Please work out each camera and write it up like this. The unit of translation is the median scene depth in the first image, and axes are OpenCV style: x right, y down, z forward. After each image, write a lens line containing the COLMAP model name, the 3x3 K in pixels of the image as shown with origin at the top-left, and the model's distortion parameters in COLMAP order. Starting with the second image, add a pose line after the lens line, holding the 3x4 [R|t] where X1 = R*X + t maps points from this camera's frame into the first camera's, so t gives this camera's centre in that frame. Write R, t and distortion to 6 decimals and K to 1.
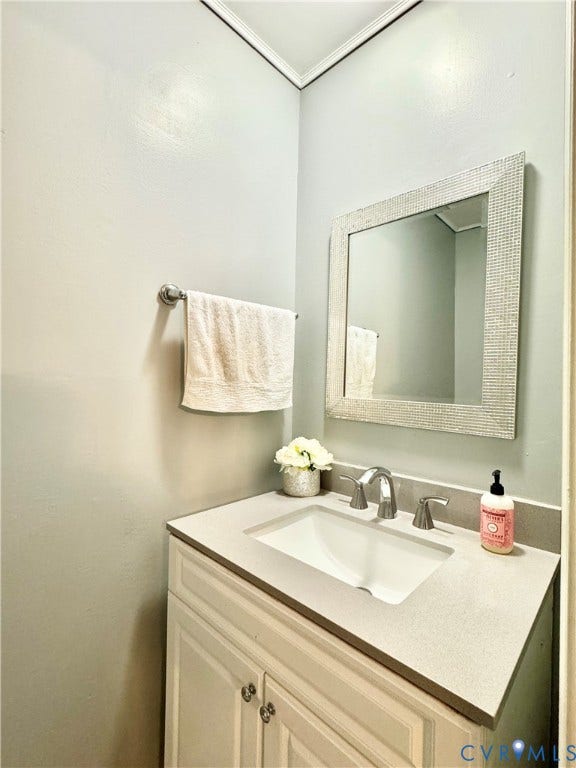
lens RADIAL K [[357.4, 0, 288.2], [0, 357.4, 384.4], [0, 0, 1]] dist [-0.005919, -0.000235]
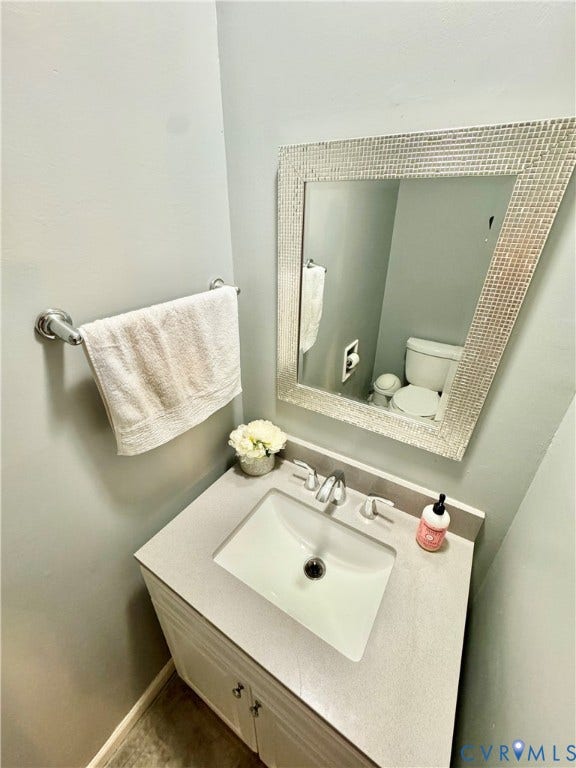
lens RADIAL K [[307.4, 0, 287.9], [0, 307.4, 382.9], [0, 0, 1]] dist [-0.001887, -0.001693]
pose [[0.980326, -0.102086, 0.168936, -0.005309], [0.009788, 0.879959, 0.474949, -0.377541], [-0.197142, -0.463951, 0.863646, 0.316565]]
